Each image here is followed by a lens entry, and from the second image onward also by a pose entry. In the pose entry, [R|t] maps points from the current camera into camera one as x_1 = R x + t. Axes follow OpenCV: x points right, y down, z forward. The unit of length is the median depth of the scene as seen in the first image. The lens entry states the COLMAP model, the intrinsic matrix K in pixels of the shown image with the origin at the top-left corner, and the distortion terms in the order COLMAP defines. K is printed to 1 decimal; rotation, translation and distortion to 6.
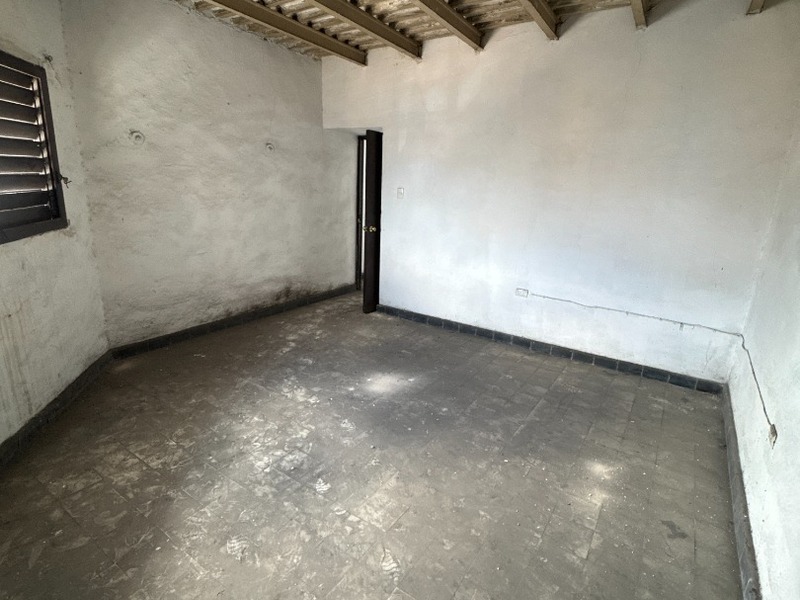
lens RADIAL K [[425.0, 0, 398.5], [0, 425.0, 297.6], [0, 0, 1]] dist [-0.009202, 0.001603]
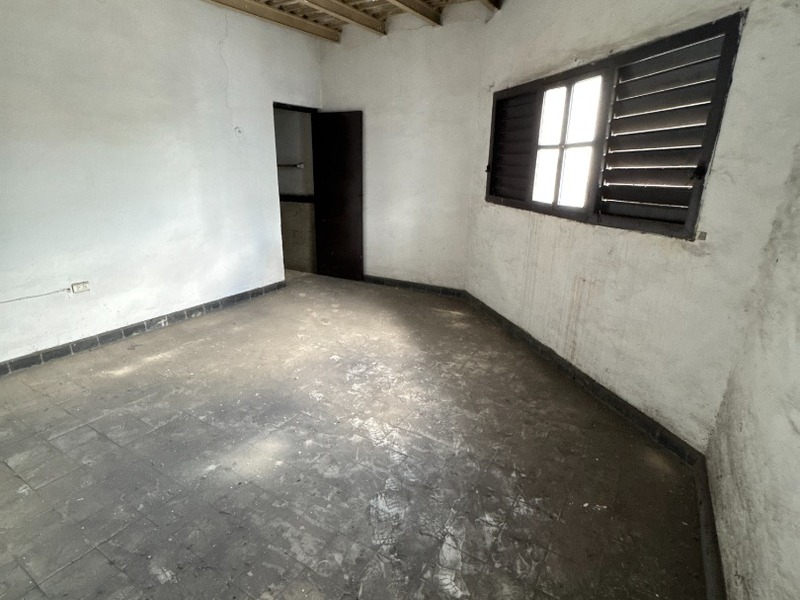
lens RADIAL K [[425.0, 0, 399.2], [0, 425.0, 299.7], [0, 0, 1]] dist [-0.009202, 0.001603]
pose [[-0.997625, -0.040229, -0.055908, -0.257569], [-0.064017, 0.841077, 0.537115, -0.472610], [0.025415, 0.539418, -0.841654, 1.778703]]
